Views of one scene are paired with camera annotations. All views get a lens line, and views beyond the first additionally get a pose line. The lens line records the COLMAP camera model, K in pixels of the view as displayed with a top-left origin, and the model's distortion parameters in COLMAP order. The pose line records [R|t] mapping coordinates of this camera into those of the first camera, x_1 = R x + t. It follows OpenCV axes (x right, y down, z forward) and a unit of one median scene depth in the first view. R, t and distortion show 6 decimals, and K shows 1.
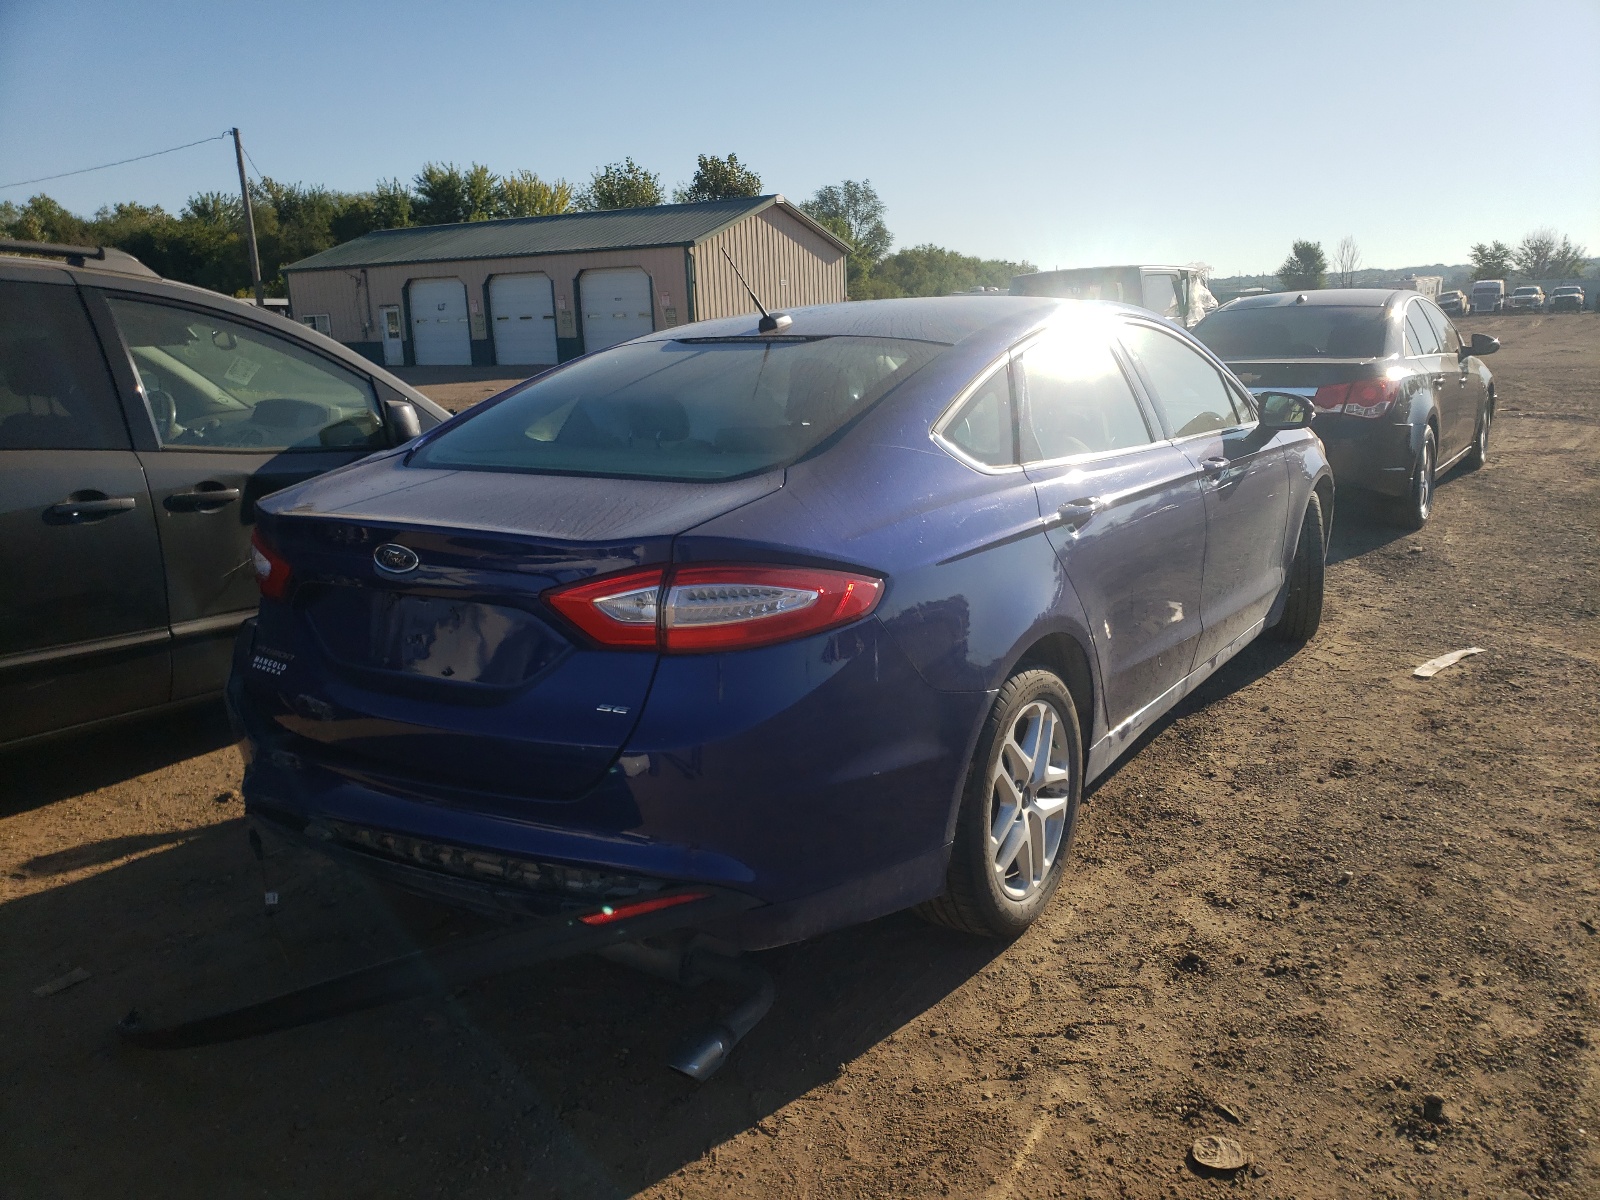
lens RADIAL K [[1196.3, 0, 803.7], [0, 1196.3, 596.9], [0, 0, 1]] dist [0.008599, -0.002404]
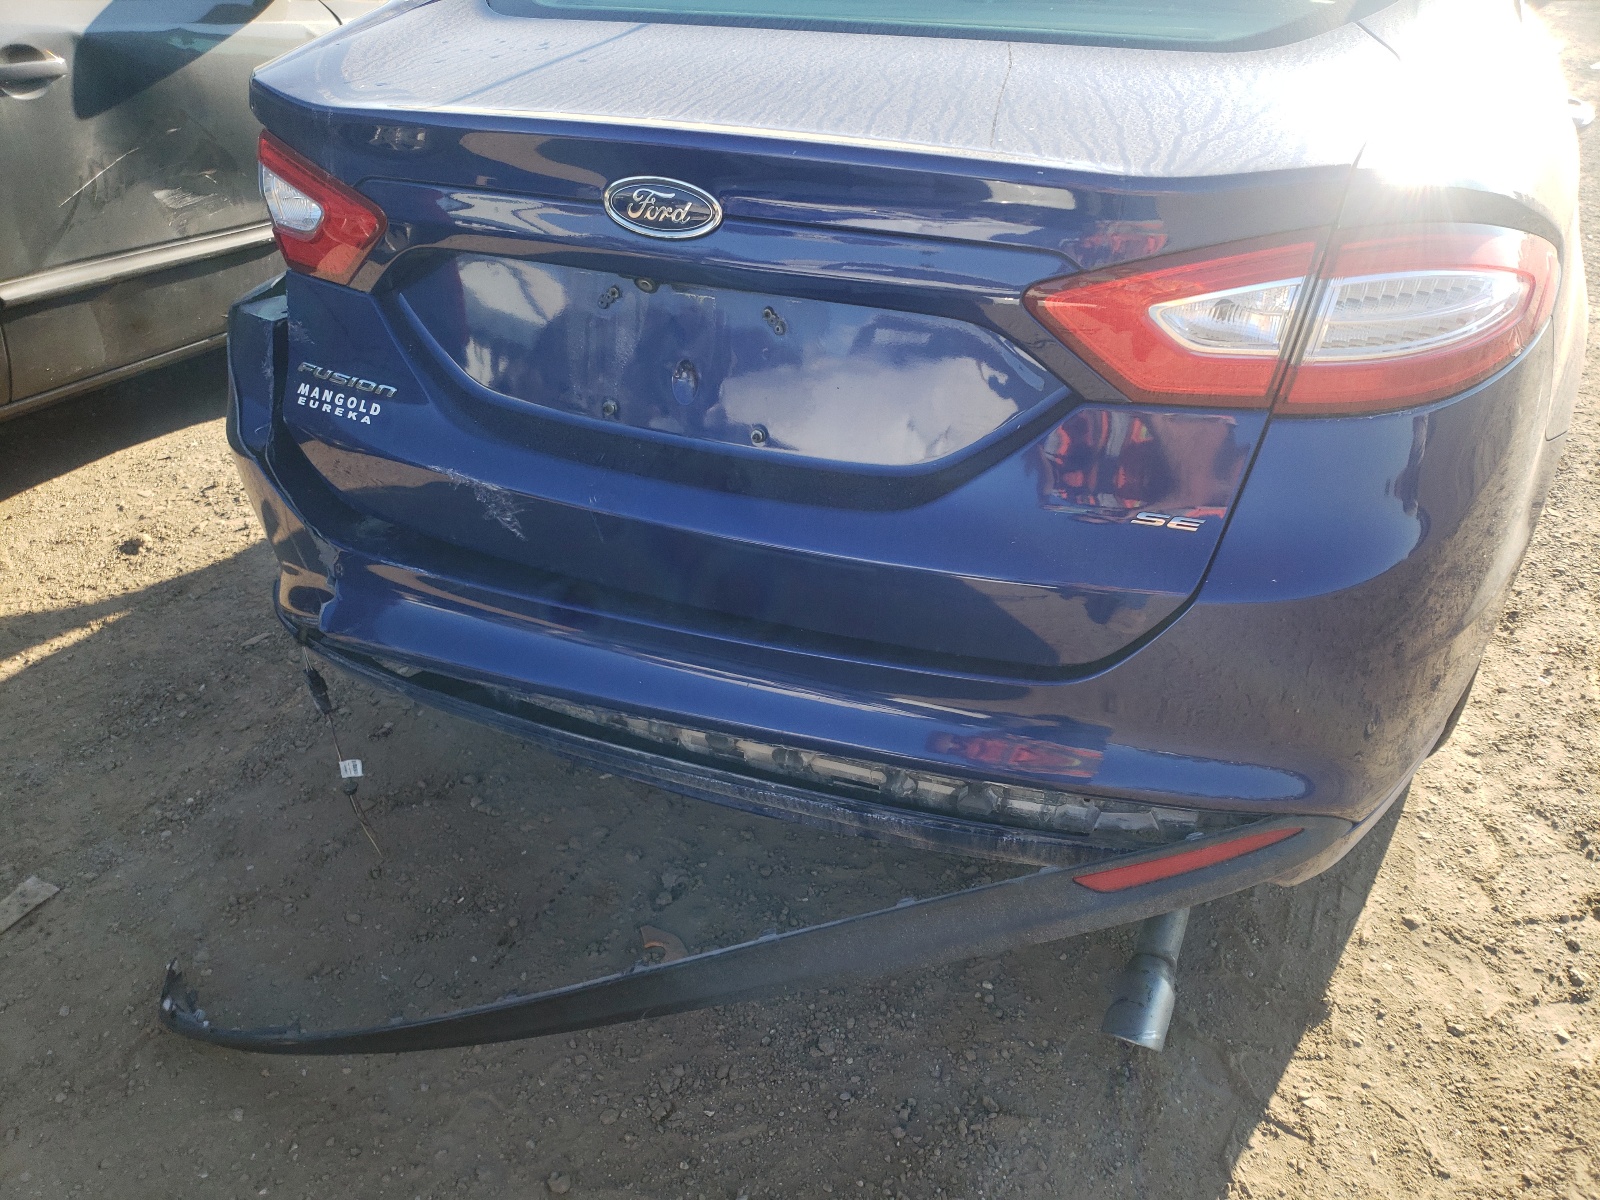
lens RADIAL K [[1253.6, 0, 797.9], [0, 1253.6, 605.9], [0, 0, 1]] dist [-0.008496, -0.002476]
pose [[0.989089, -0.040812, 0.141554, -0.329151], [-0.004537, 0.951967, 0.306167, -0.030810], [-0.147250, -0.303468, 0.941395, 0.413289]]
